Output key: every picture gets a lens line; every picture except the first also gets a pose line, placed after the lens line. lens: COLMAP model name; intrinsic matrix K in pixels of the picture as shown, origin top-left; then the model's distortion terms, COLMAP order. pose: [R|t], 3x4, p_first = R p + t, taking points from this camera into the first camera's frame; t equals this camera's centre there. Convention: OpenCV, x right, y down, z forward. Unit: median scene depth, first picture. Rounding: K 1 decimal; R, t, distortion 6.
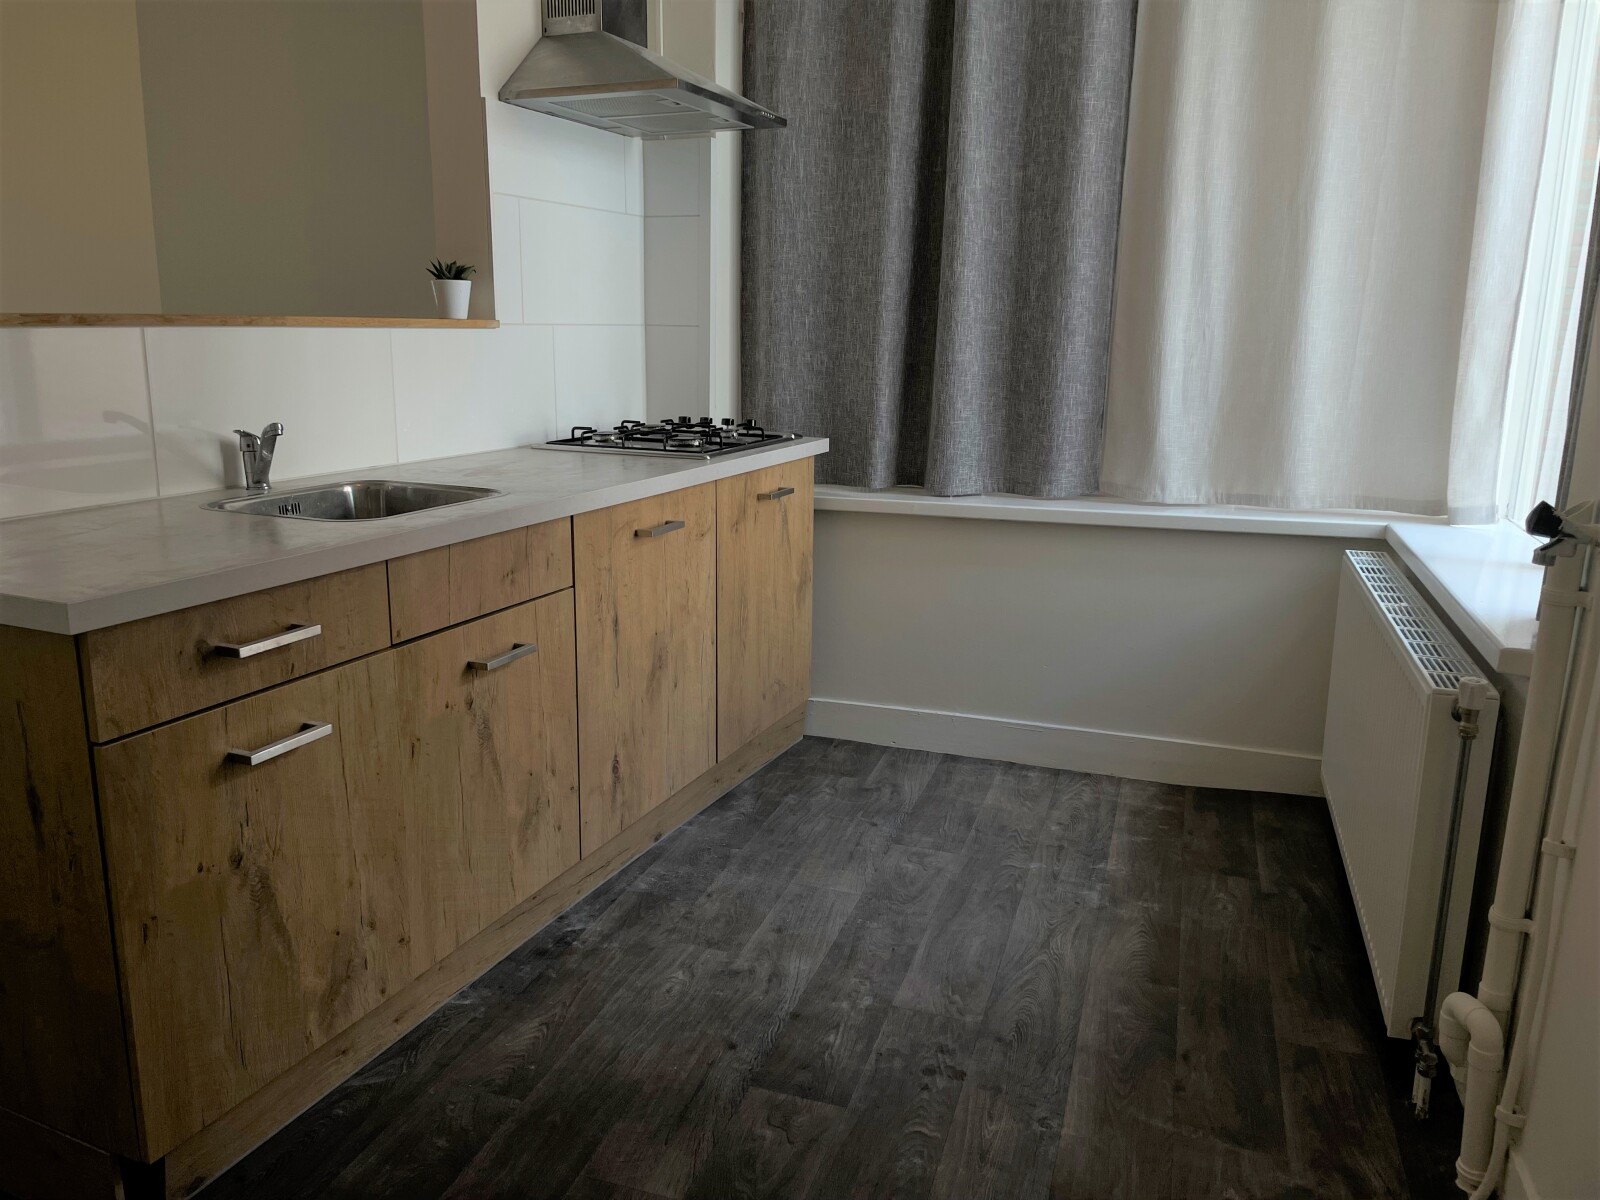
lens RADIAL K [[1204.9, 0, 800.7], [0, 1204.9, 603.1], [0, 0, 1]] dist [0.024041, -0.019998]
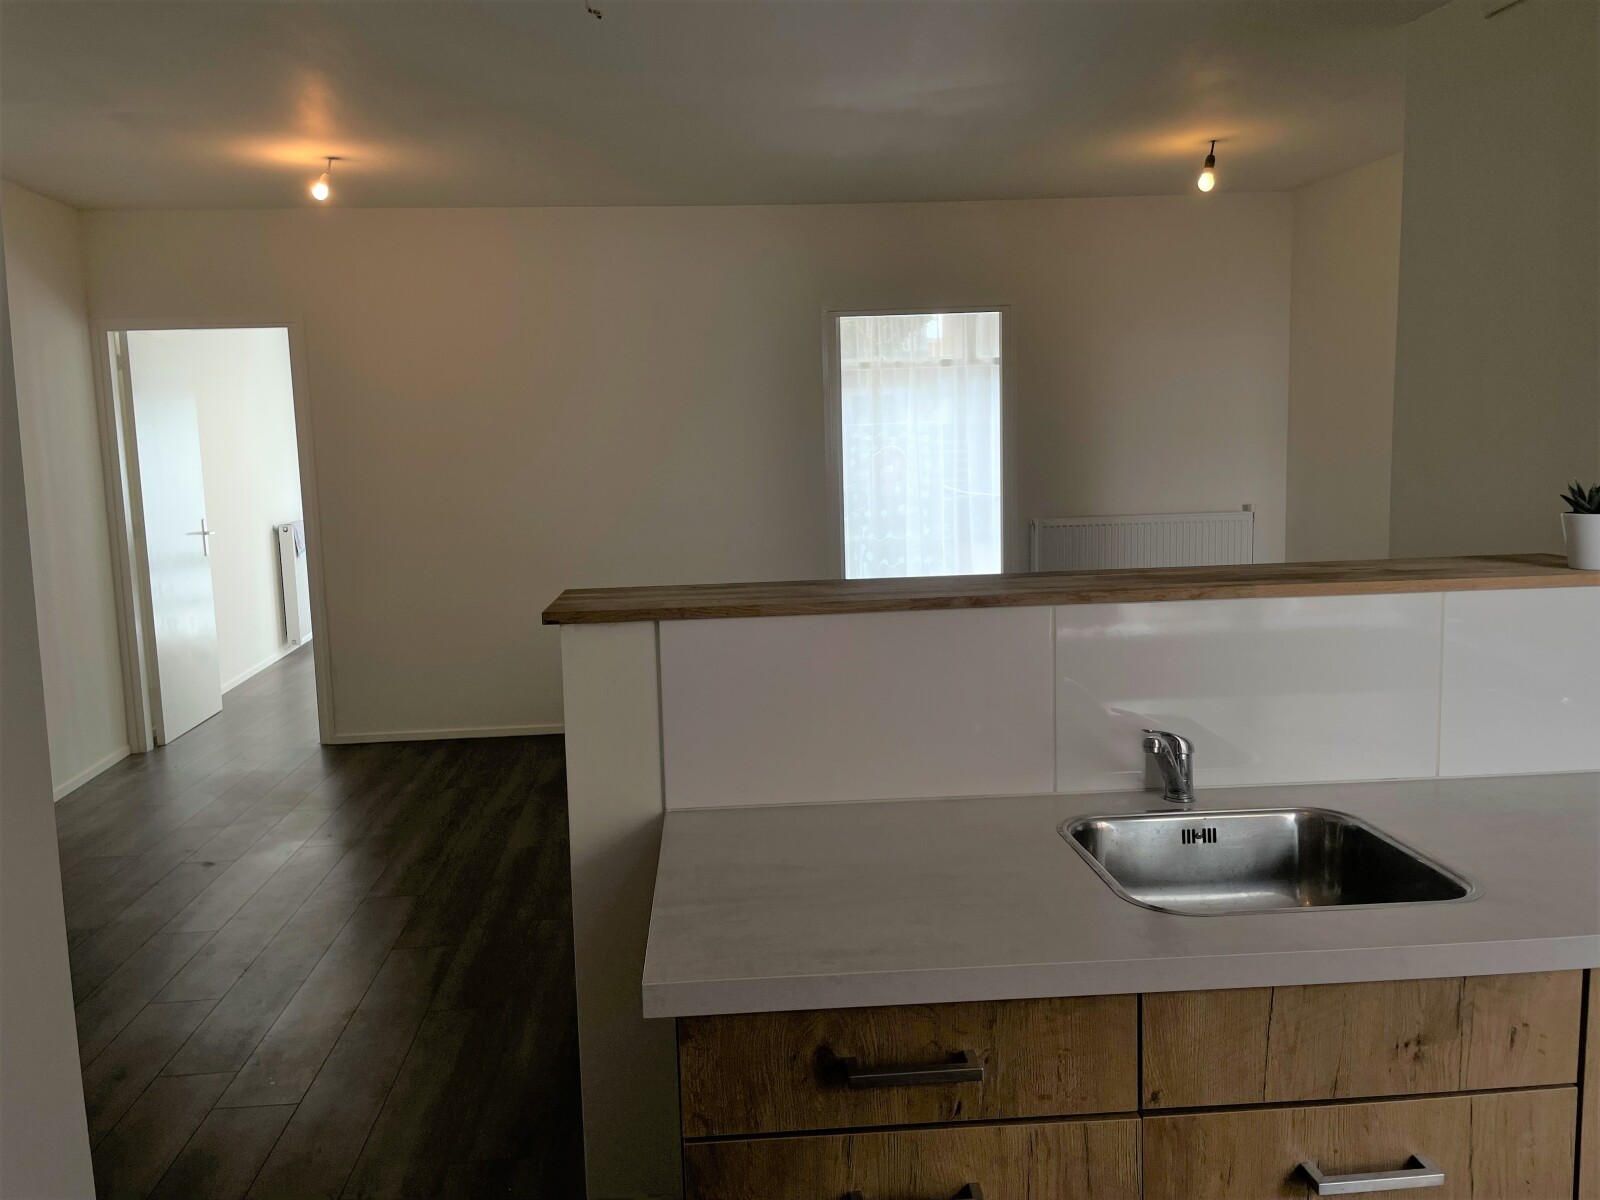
lens RADIAL K [[1204.9, 0, 799.2], [0, 1204.9, 595.5], [0, 0, 1]] dist [0.024041, -0.019998]
pose [[0.462307, 0.076855, -0.883383, 0.154894], [-0.170241, 0.985397, -0.003364, -0.214917], [0.870224, 0.151943, 0.468640, 0.459115]]
